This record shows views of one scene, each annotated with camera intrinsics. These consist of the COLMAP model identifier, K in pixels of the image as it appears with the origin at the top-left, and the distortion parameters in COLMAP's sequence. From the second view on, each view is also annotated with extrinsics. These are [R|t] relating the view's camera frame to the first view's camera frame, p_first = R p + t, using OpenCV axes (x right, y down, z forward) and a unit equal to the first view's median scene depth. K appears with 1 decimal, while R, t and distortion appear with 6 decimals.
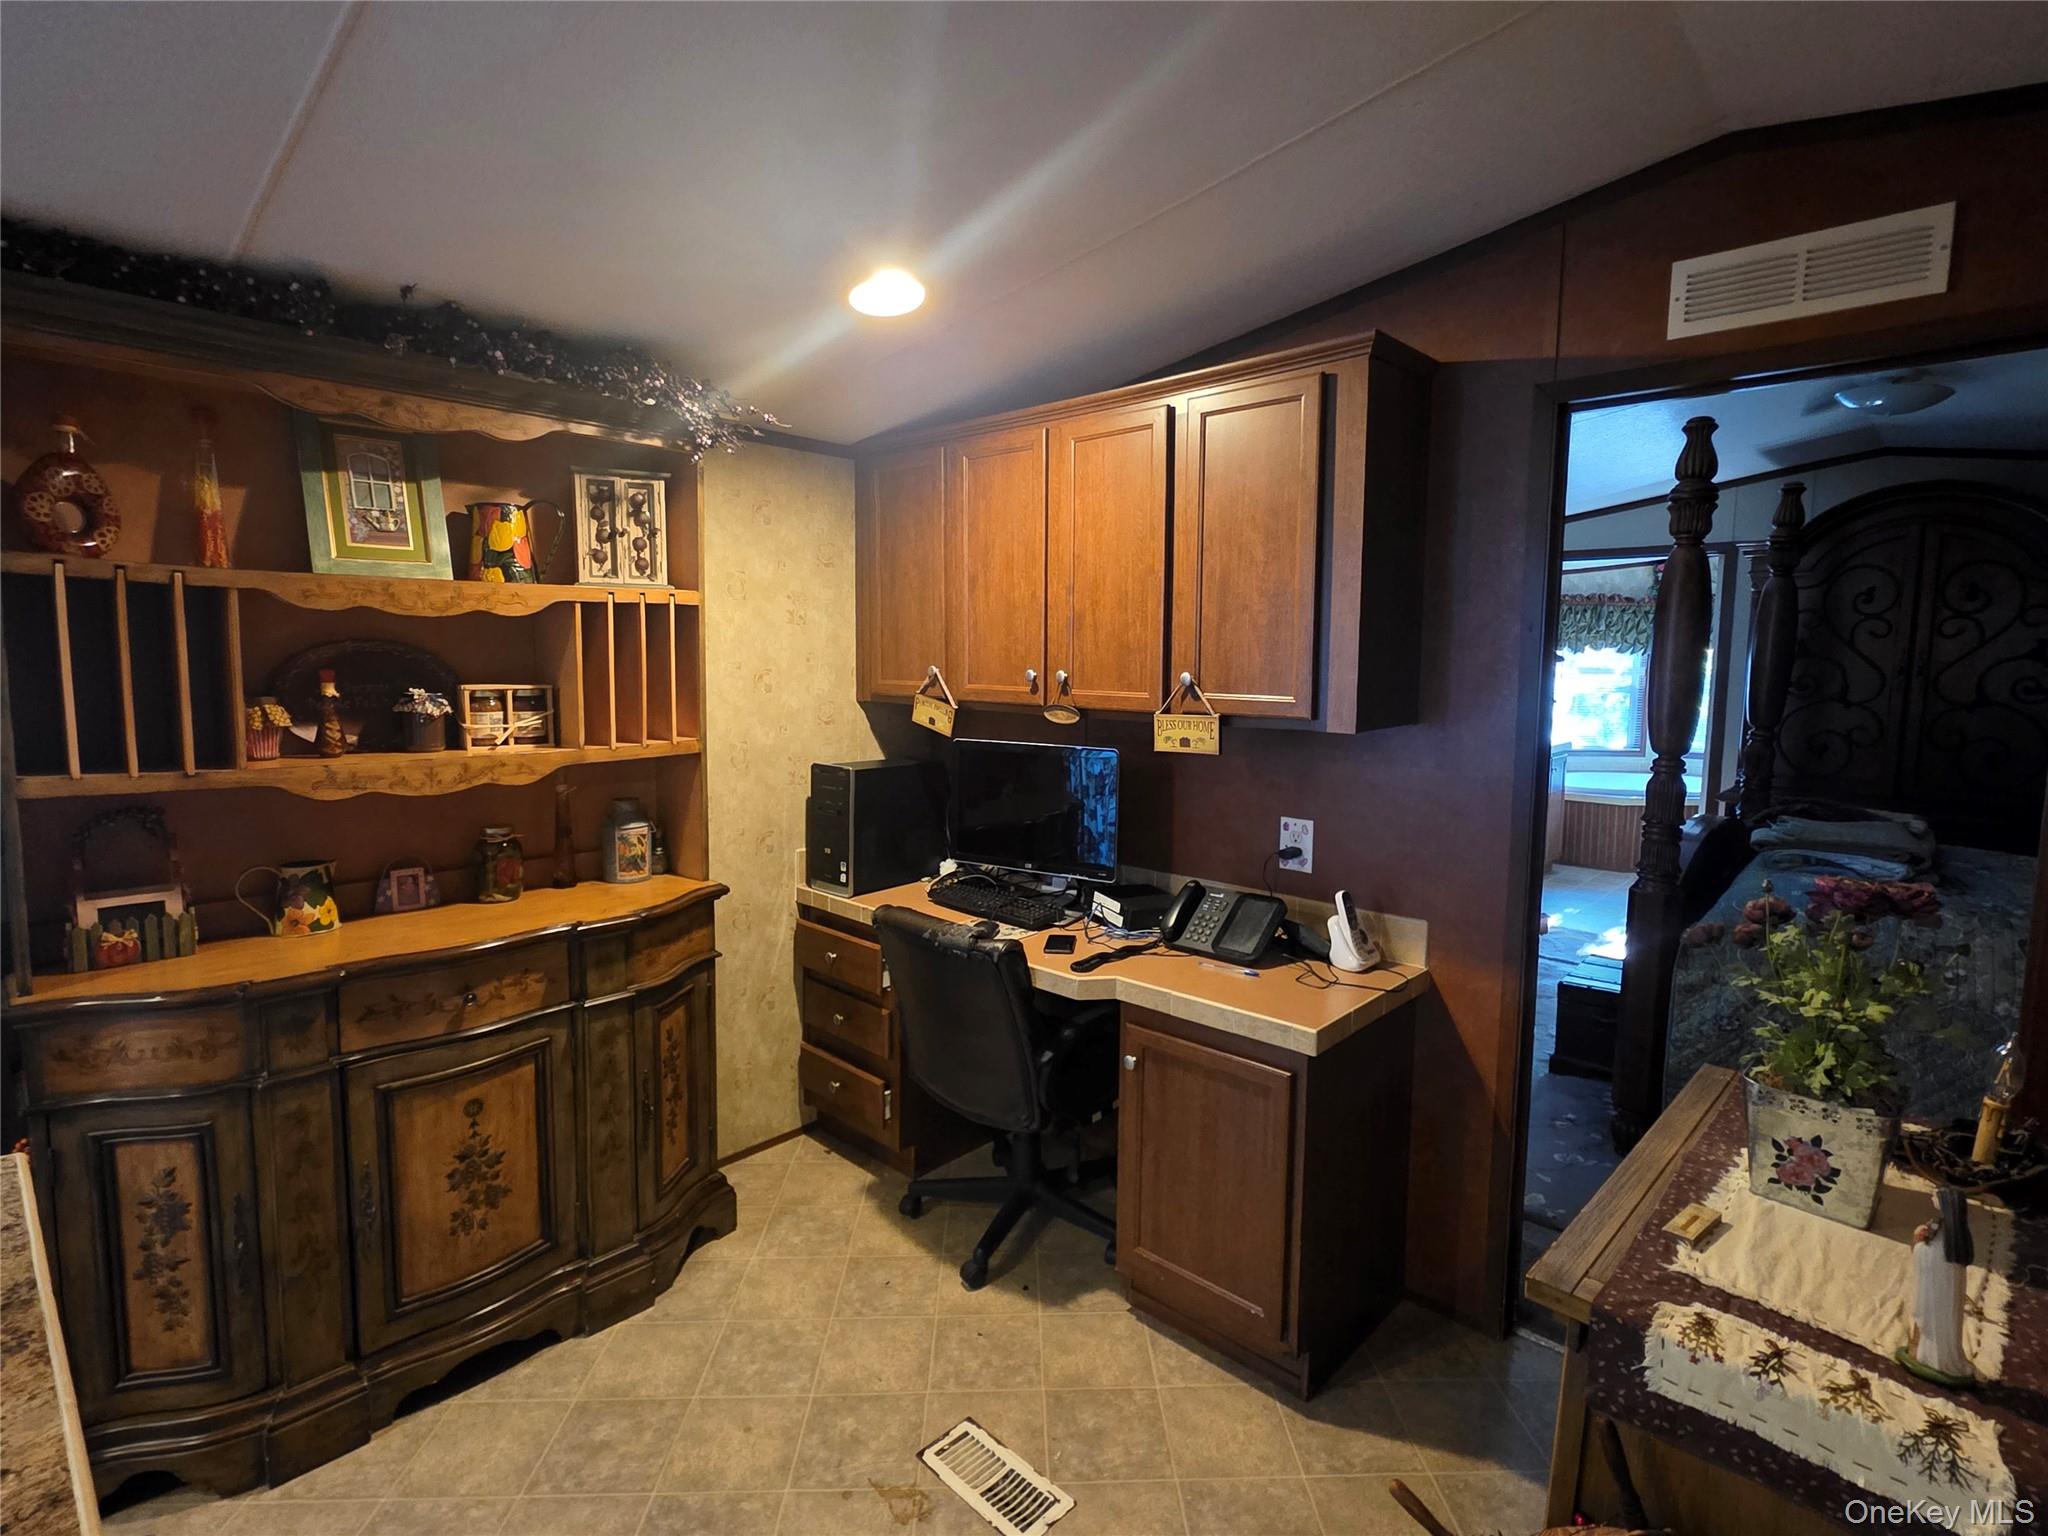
lens RADIAL K [[1012.3, 0, 1020.6], [0, 1012.3, 749.0], [0, 0, 1]] dist [0.001972, -0.000323]
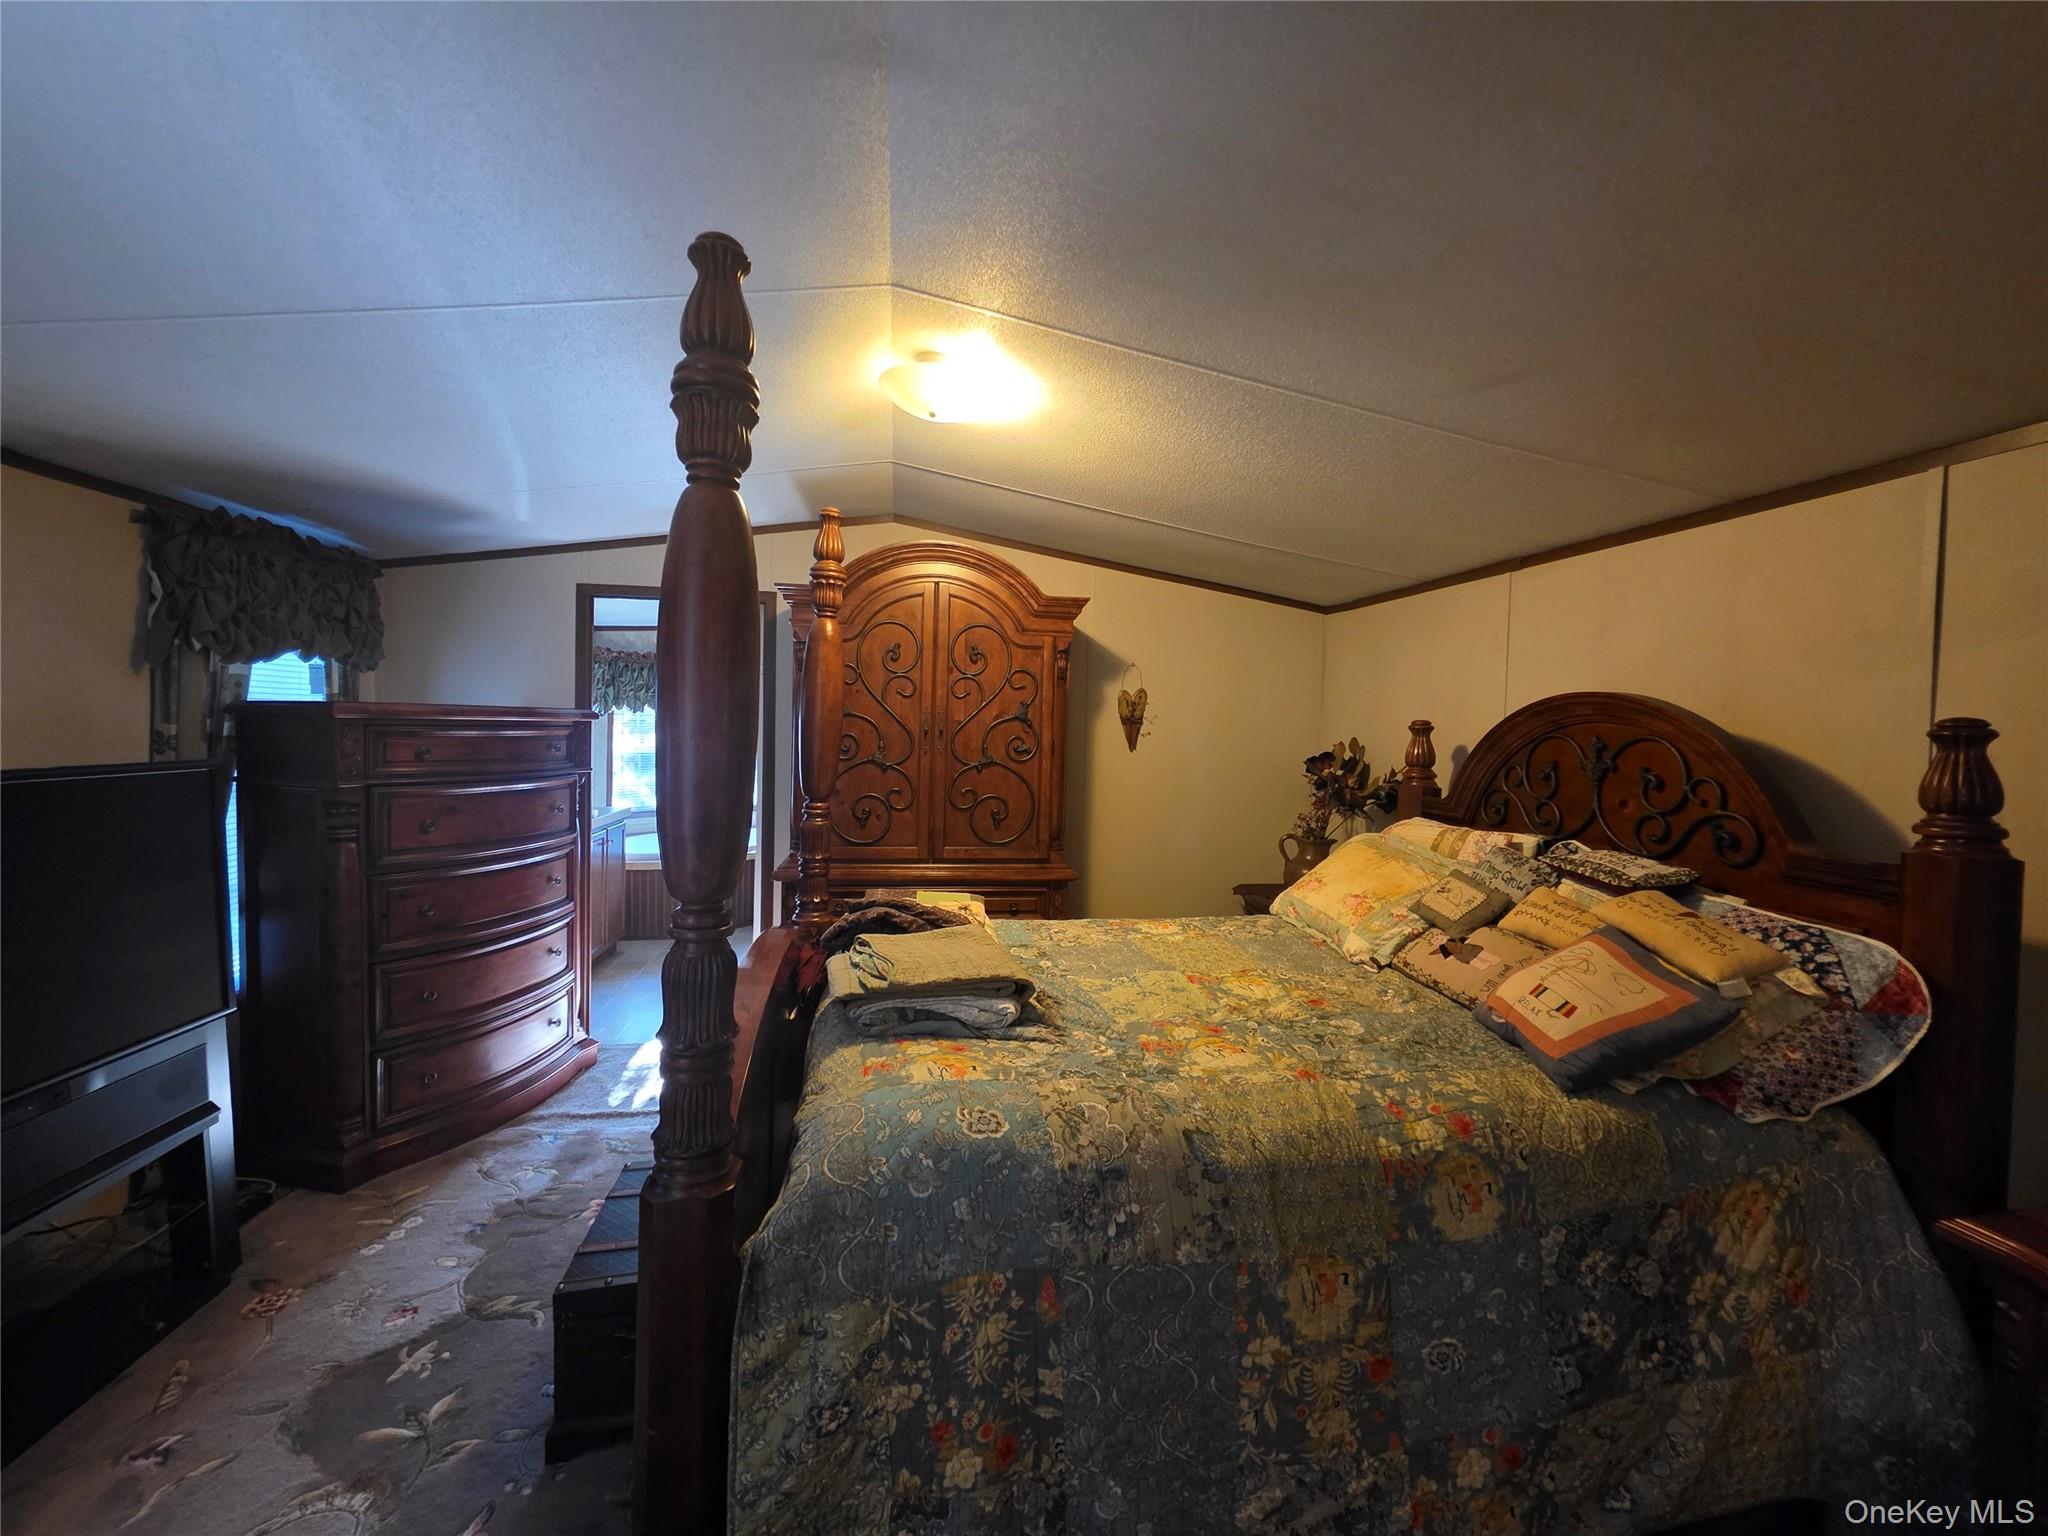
lens RADIAL K [[819.7, 0, 1024.0], [0, 819.7, 768.0], [0, 0, 1]] dist [0.001310, 0.000031]
pose [[0.611643, -0.031493, 0.790507, 0.306188], [0.056142, 0.998416, -0.003664, -0.035138], [-0.789139, 0.046622, 0.612443, 0.455165]]
